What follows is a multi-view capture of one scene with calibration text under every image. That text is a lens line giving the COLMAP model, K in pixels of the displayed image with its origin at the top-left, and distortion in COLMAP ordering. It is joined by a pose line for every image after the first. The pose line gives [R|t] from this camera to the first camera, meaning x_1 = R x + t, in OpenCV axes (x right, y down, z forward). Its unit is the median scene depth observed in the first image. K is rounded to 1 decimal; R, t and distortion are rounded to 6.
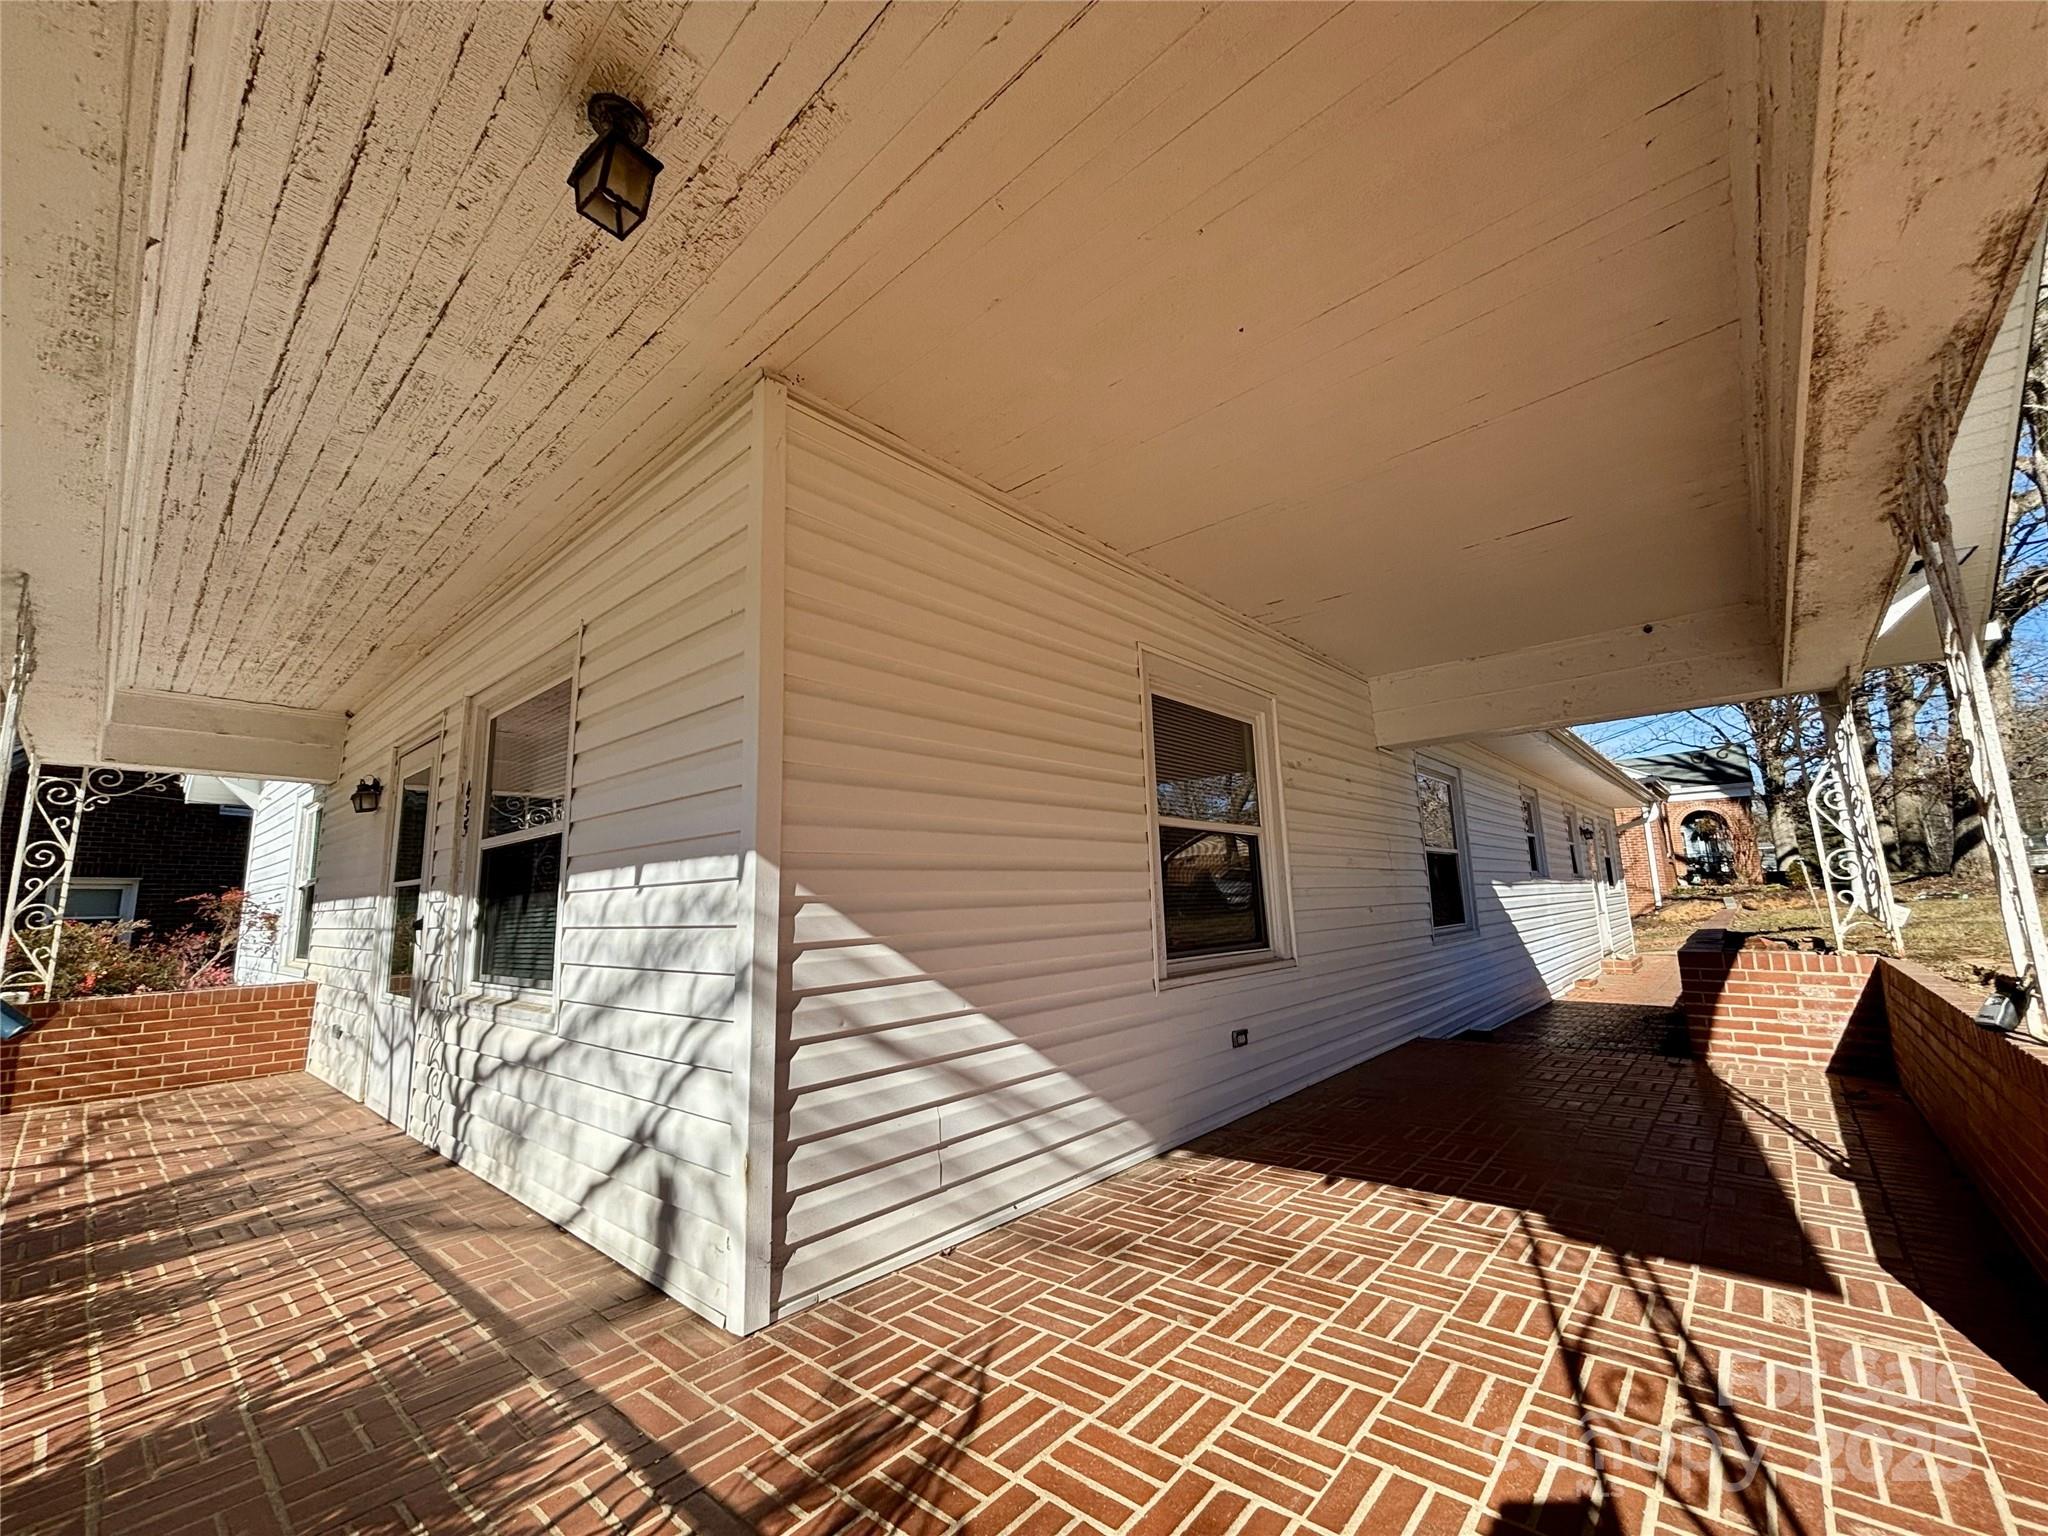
lens RADIAL K [[824.0, 0, 1018.3], [0, 824.0, 769.8], [0, 0, 1]] dist [-0.003011, 0.000779]
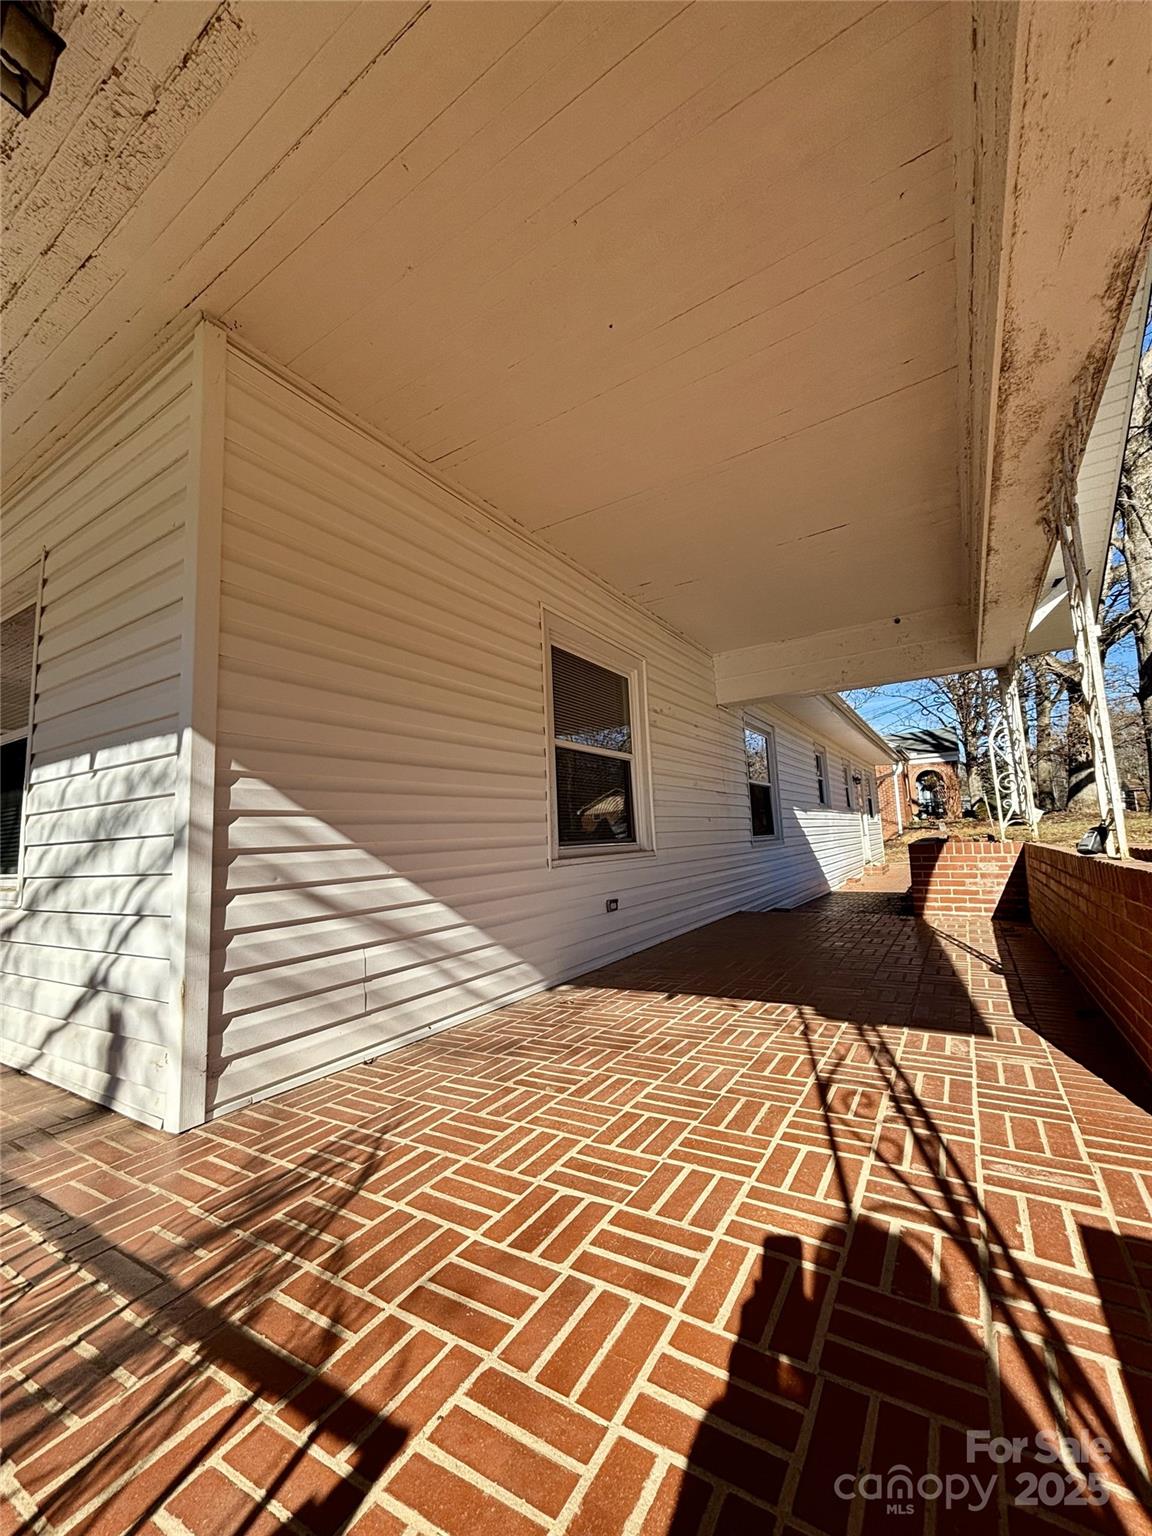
lens RADIAL K [[618.0, 0, 573.4], [0, 618.0, 764.9], [0, 0, 1]] dist [-0.003011, 0.000779]
pose [[0.985129, 0.007472, 0.171652, 0.056248], [-0.014136, 0.999192, 0.037633, 0.103799], [-0.171232, -0.039499, 0.984439, 0.048977]]
